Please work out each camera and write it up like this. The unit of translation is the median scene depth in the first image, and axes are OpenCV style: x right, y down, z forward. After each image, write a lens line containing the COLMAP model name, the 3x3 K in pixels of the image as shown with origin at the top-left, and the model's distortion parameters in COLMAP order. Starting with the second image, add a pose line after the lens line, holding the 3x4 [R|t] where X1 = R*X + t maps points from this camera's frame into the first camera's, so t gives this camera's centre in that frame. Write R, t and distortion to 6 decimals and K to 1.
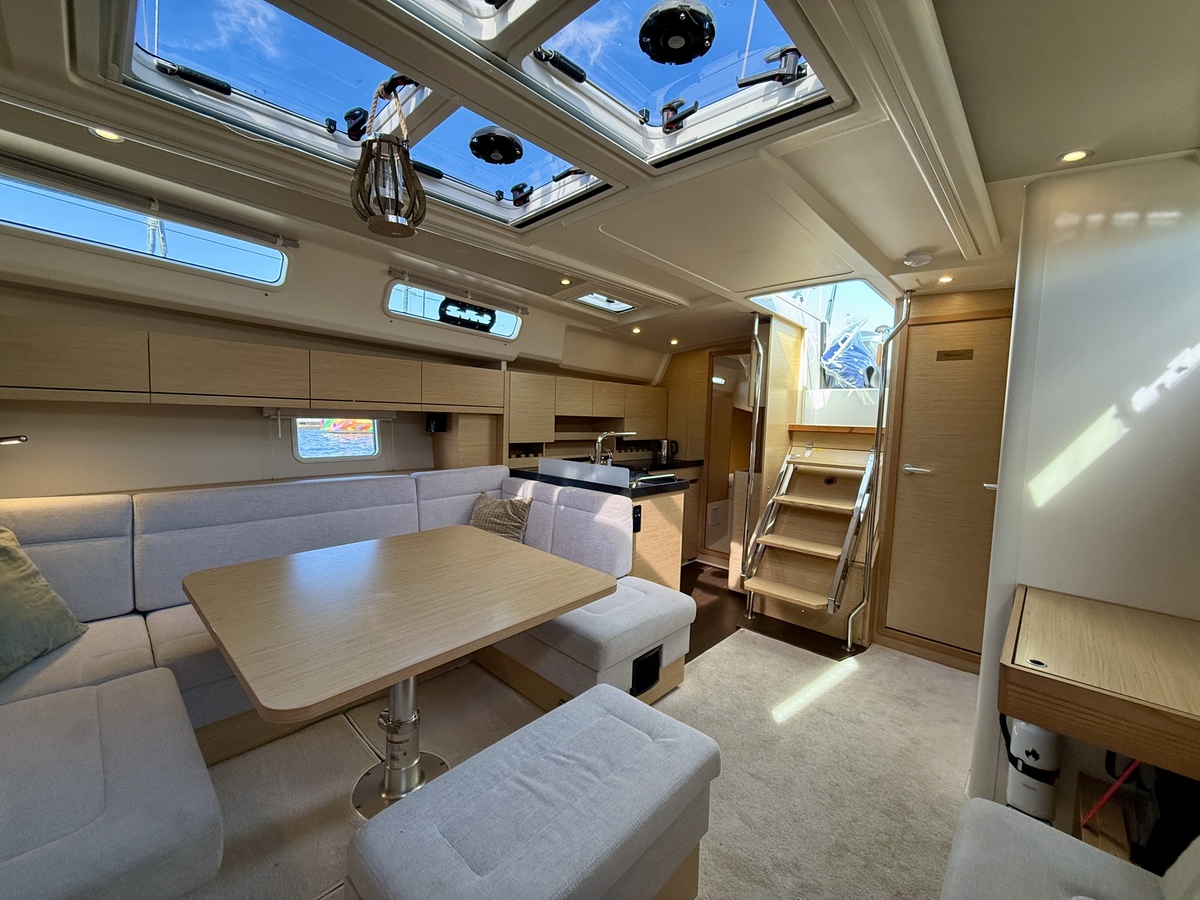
lens RADIAL K [[490.1, 0, 600.0], [0, 490.1, 450.0], [0, 0, 1]] dist [0.021544, -0.000044]
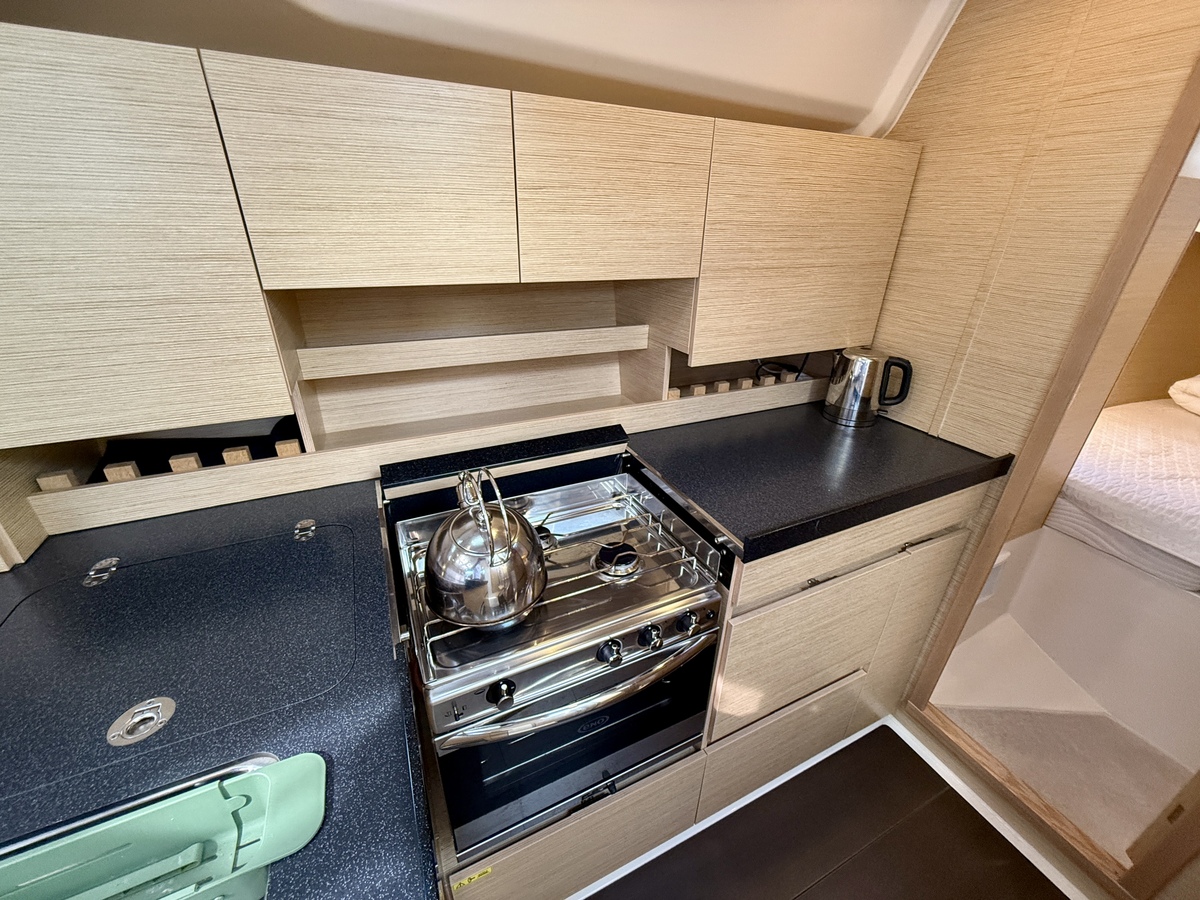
lens RADIAL K [[490.1, 0, 600.0], [0, 490.1, 450.0], [0, 0, 1]] dist [0.021544, -0.000044]
pose [[0.930522, 0.146564, -0.335631, 0.095122], [-0.015405, 0.931285, 0.363967, -0.070247], [0.365913, -0.333508, 0.868838, 0.686350]]
